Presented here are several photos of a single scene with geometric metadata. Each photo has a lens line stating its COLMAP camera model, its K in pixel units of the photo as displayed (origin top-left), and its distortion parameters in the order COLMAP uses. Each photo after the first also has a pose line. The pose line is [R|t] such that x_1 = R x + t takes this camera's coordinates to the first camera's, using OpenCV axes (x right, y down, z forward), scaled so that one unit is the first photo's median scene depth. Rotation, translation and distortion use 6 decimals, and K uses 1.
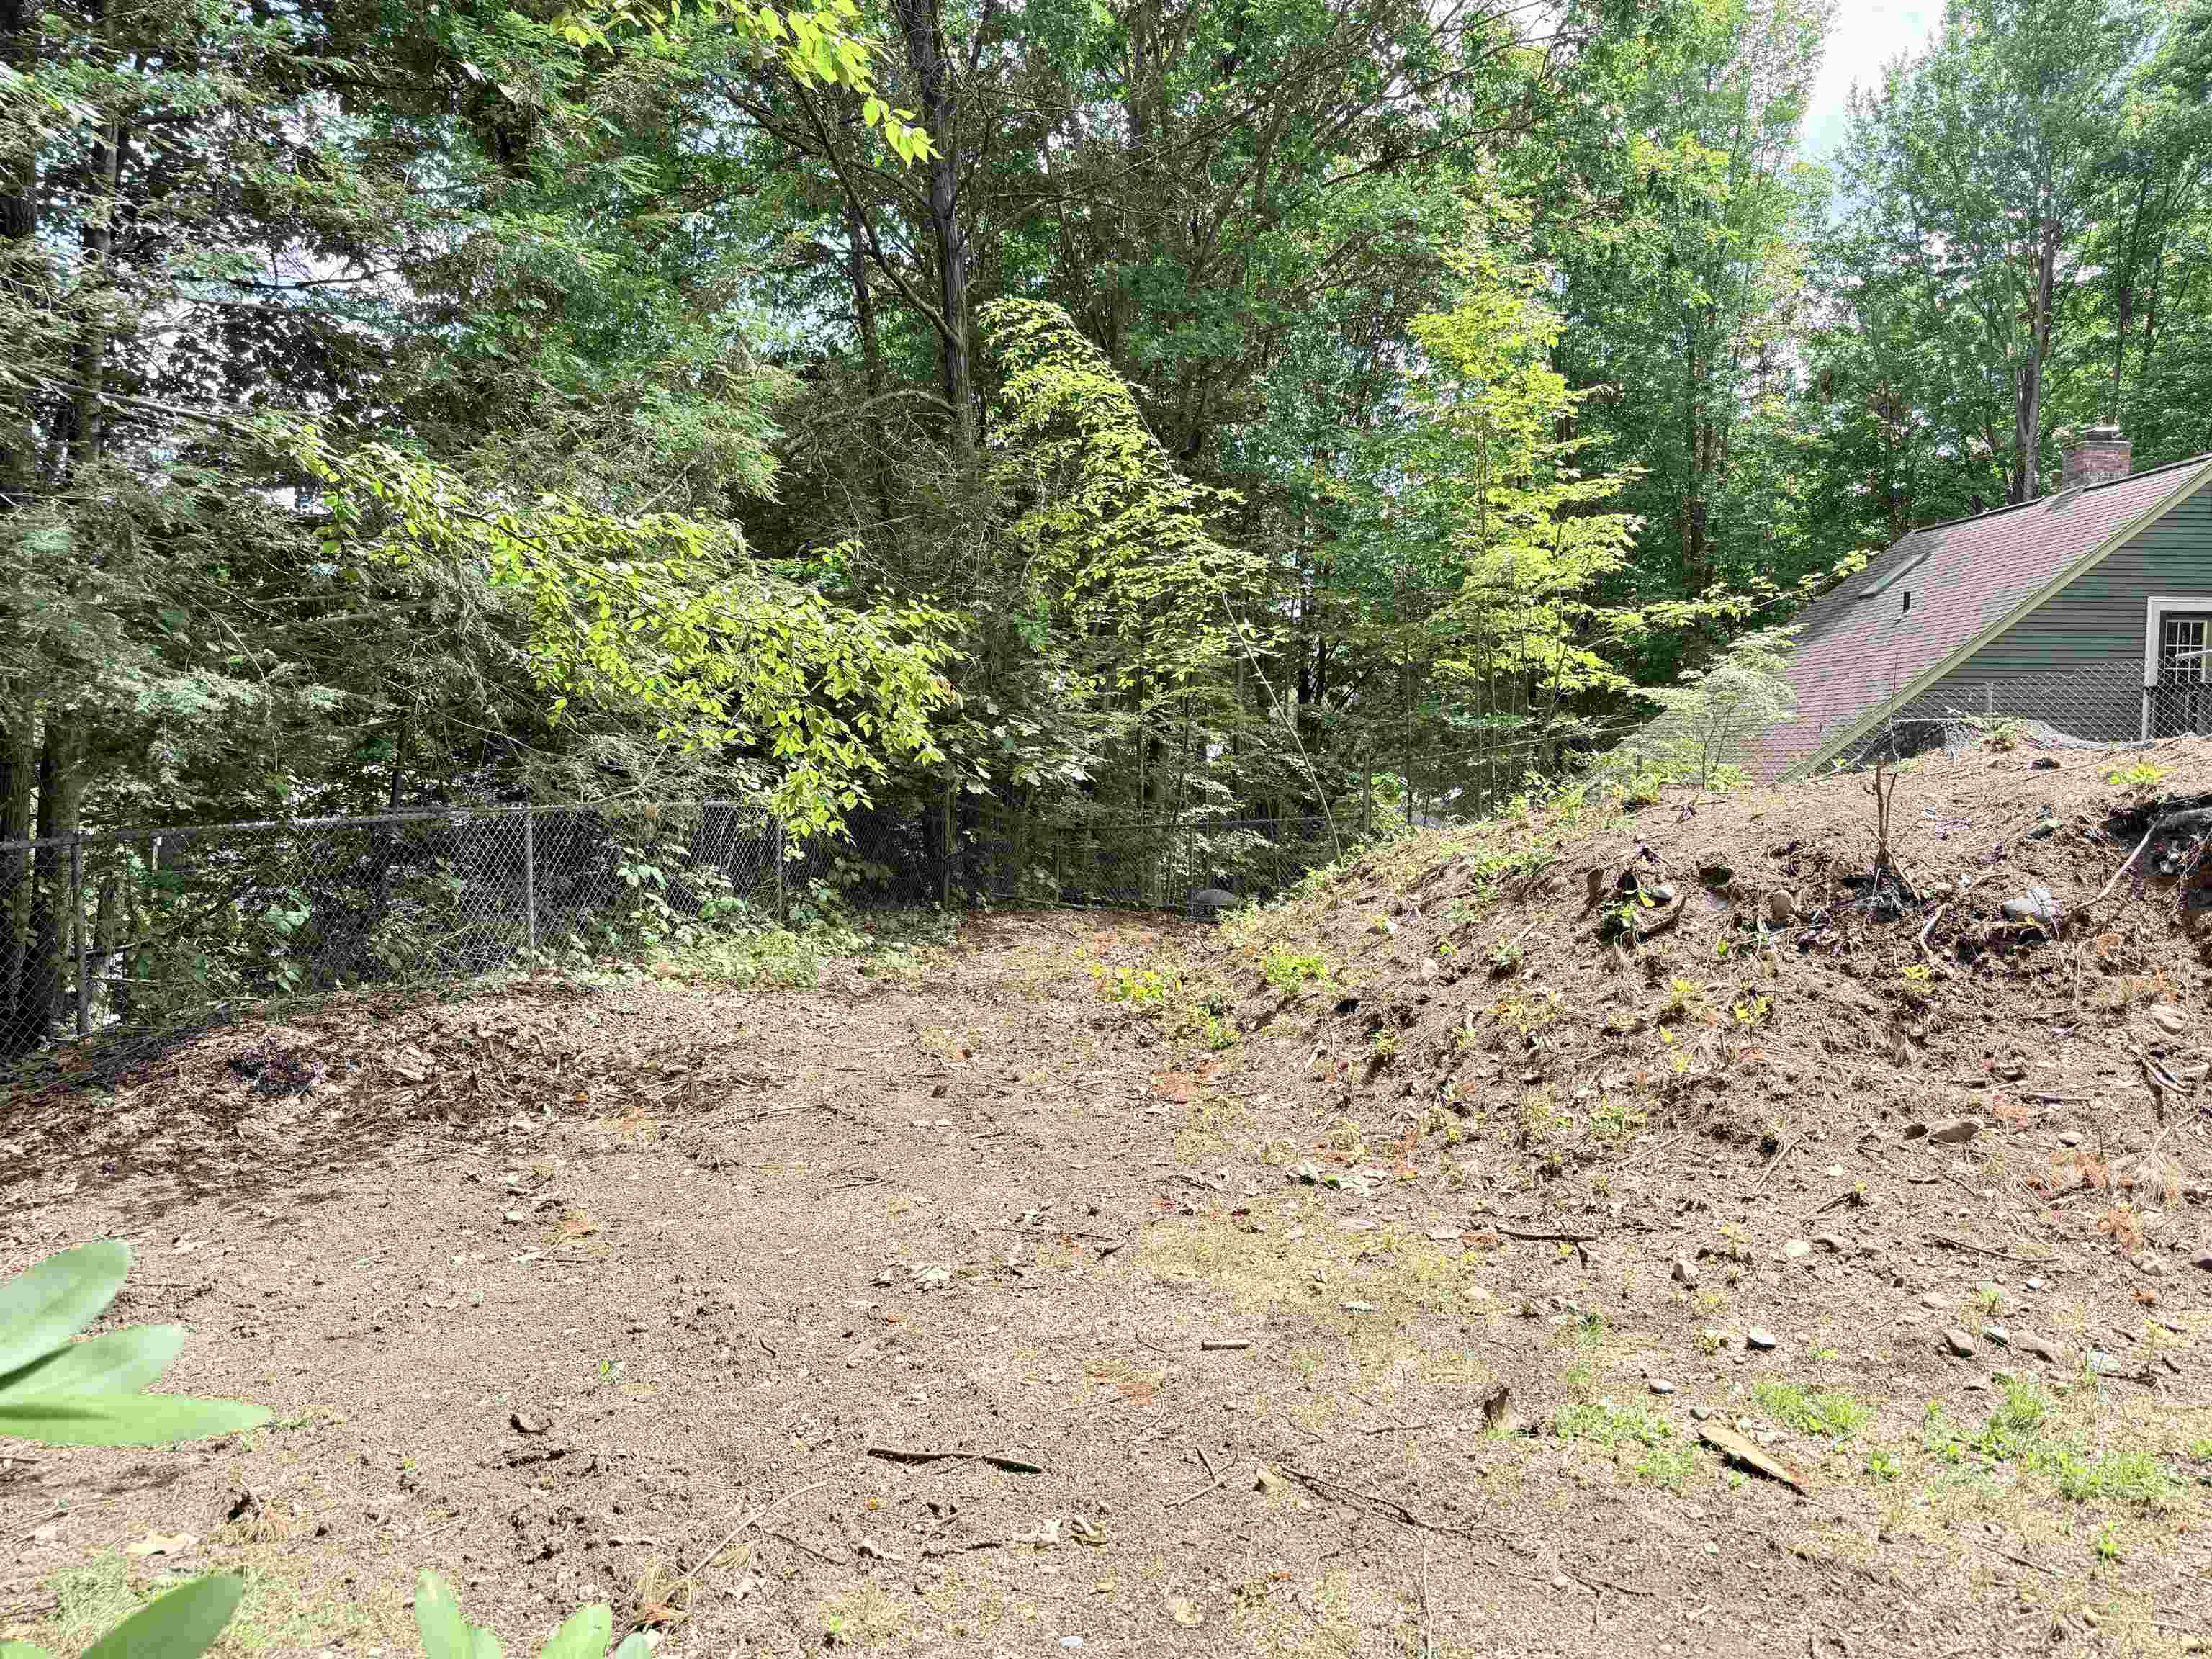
lens RADIAL K [[1549.2, 0, 1079.1], [0, 1549.2, 876.6], [0, 0, 1]] dist [0.015712, -0.038147]
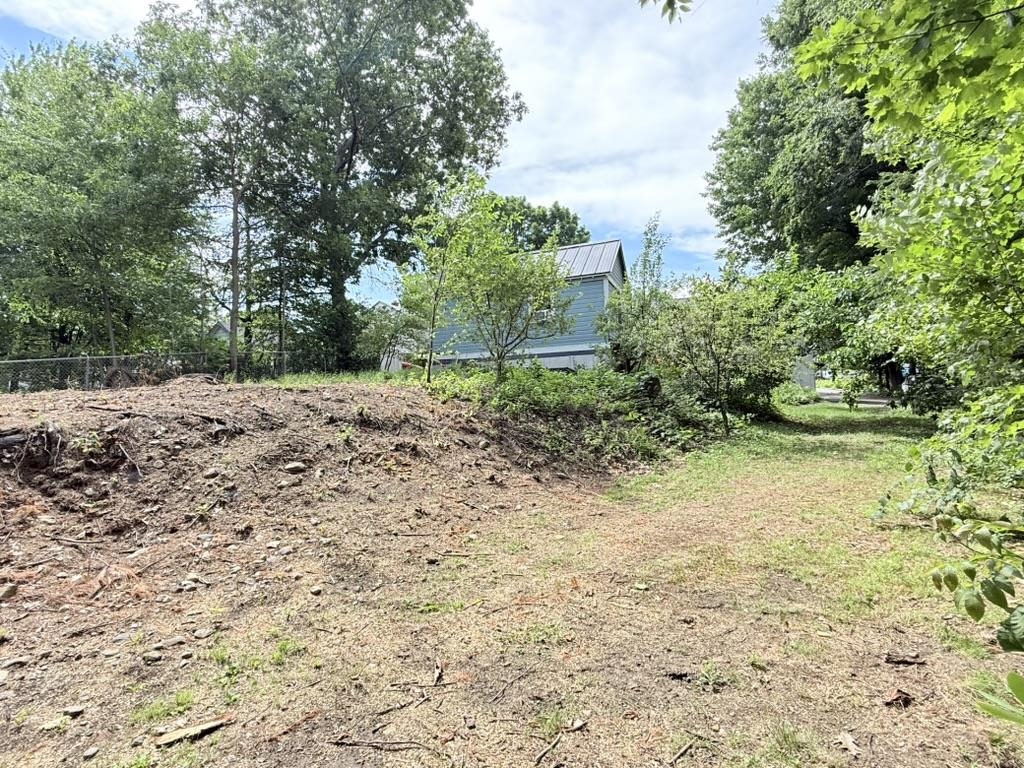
lens RADIAL K [[513.8, 0, 512.0], [0, 513.8, 384.0], [0, 0, 1]] dist [-0.000383, -0.000049]
pose [[-0.147465, 0.044655, 0.988059, -0.248481], [0.108826, 0.993647, -0.028666, -0.021254], [-0.983062, 0.103299, -0.151388, 0.463521]]
